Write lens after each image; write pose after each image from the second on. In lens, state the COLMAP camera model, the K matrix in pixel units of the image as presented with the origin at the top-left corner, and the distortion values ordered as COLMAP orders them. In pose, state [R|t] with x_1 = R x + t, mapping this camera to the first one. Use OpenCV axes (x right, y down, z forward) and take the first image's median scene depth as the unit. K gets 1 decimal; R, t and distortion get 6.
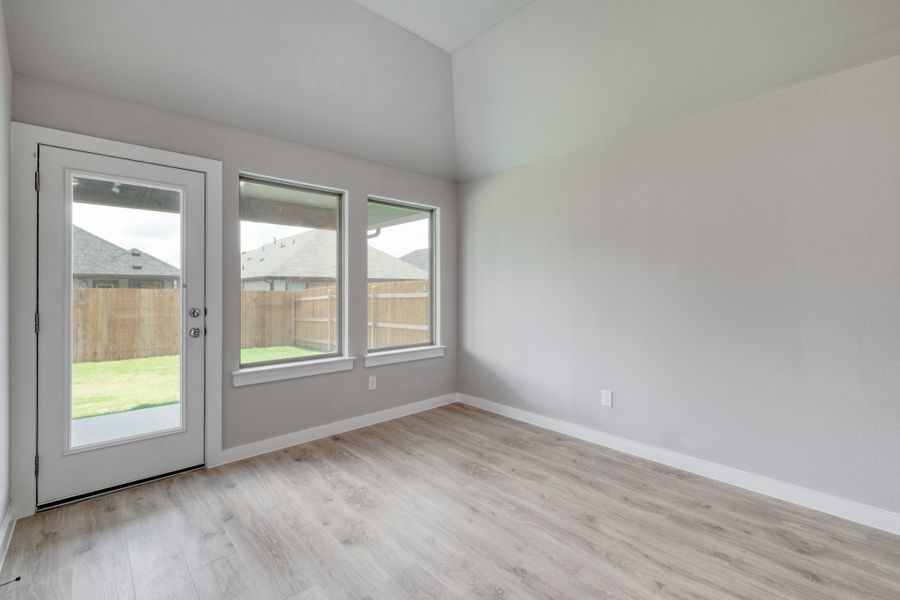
lens RADIAL K [[394.3, 0, 451.0], [0, 394.3, 290.9], [0, 0, 1]] dist [0.000081, -0.000151]
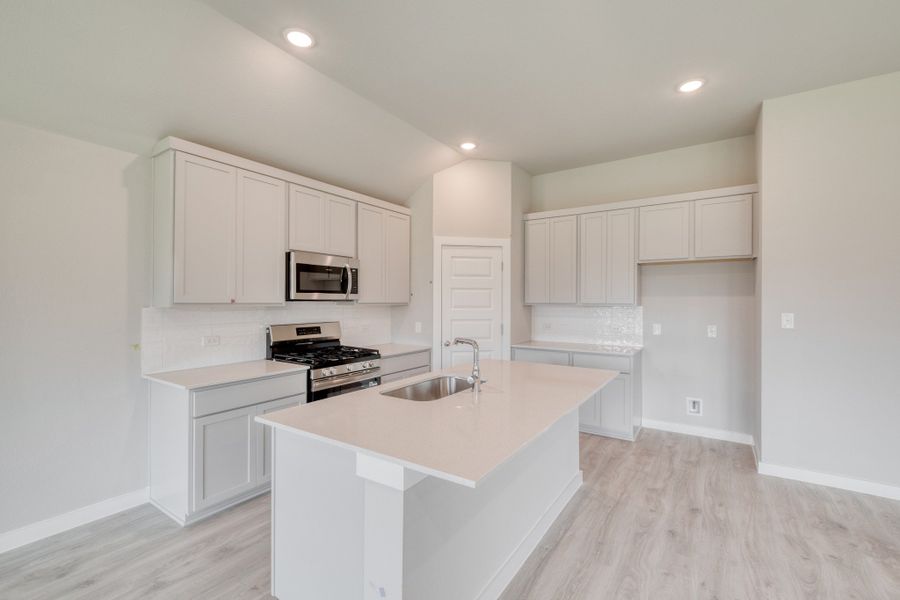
lens RADIAL K [[391.4, 0, 450.0], [0, 391.4, 300.0], [0, 0, 1]] dist [-0.000552, 0.000062]
pose [[-0.237543, 0.004569, 0.971366, -0.184589], [-0.003149, 0.999980, -0.005474, -0.044232], [-0.971372, -0.004359, -0.237524, 0.092117]]
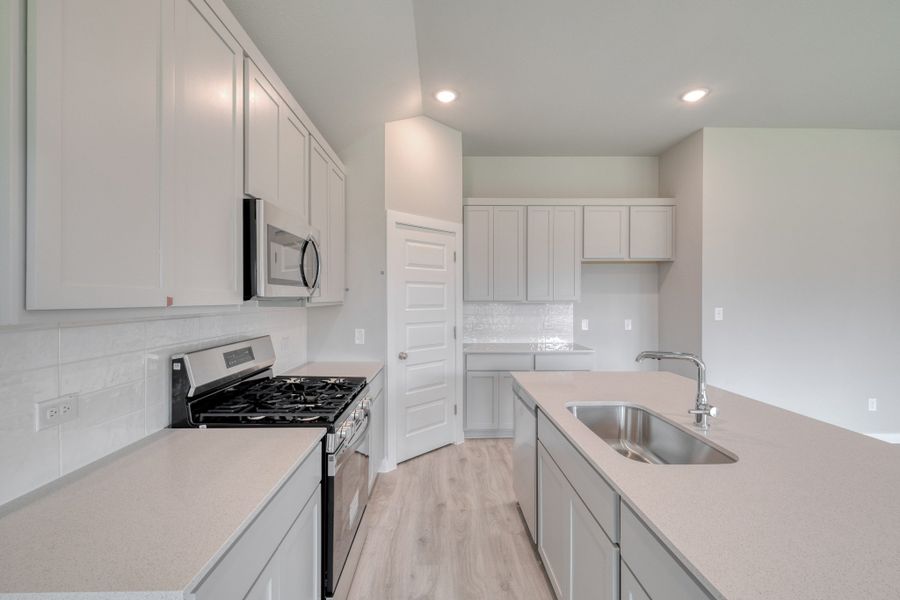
lens RADIAL K [[391.4, 0, 450.0], [0, 391.4, 300.0], [0, 0, 1]] dist [-0.000552, 0.000062]
pose [[-0.755533, 0.000470, 0.655110, 0.262382], [0.002075, 0.999996, 0.001676, -0.045901], [-0.655107, 0.002626, -0.755531, 0.382104]]
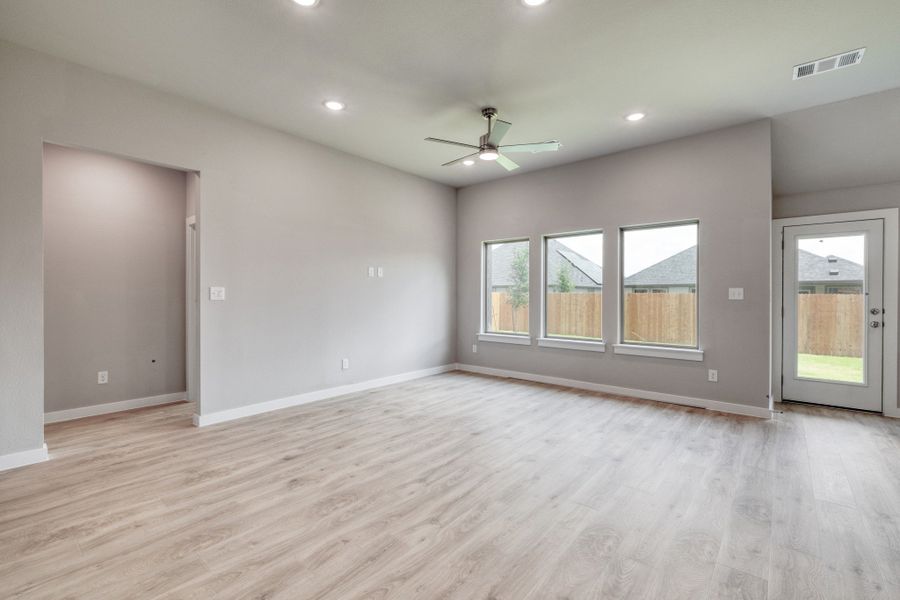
lens RADIAL K [[396.7, 0, 451.2], [0, 396.7, 295.9], [0, 0, 1]] dist [-0.002313, -0.000435]
pose [[0.130080, 0.002896, -0.991499, 0.432254], [-0.002136, 0.999994, 0.002641, -0.003929], [0.991501, 0.001775, 0.130086, -0.545356]]
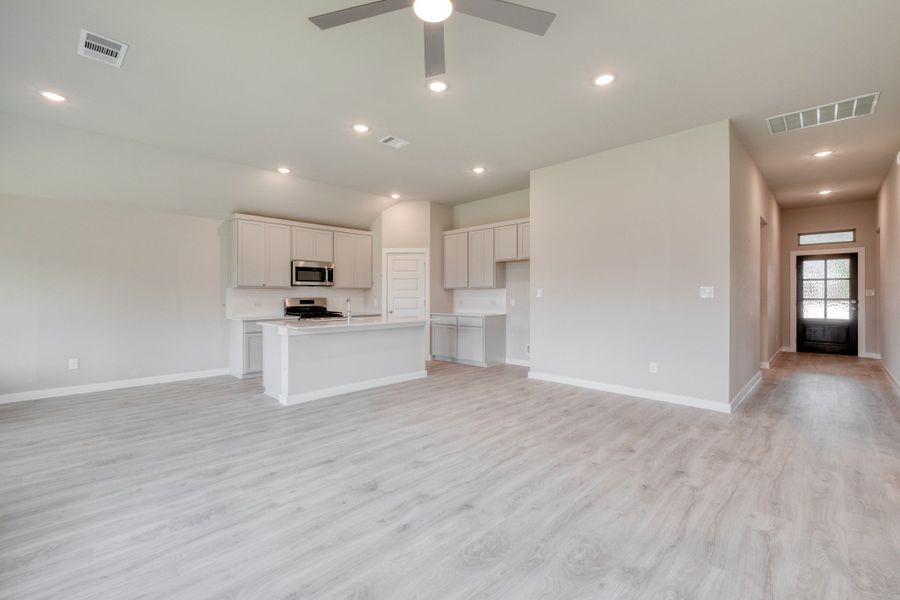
lens RADIAL K [[394.3, 0, 451.0], [0, 394.3, 290.9], [0, 0, 1]] dist [0.000081, -0.000151]
pose [[-0.059109, 0.015467, 0.998132, -0.968151], [0.002488, 0.999879, -0.015347, 0.002459], [-0.998248, 0.001576, -0.059140, -0.325516]]
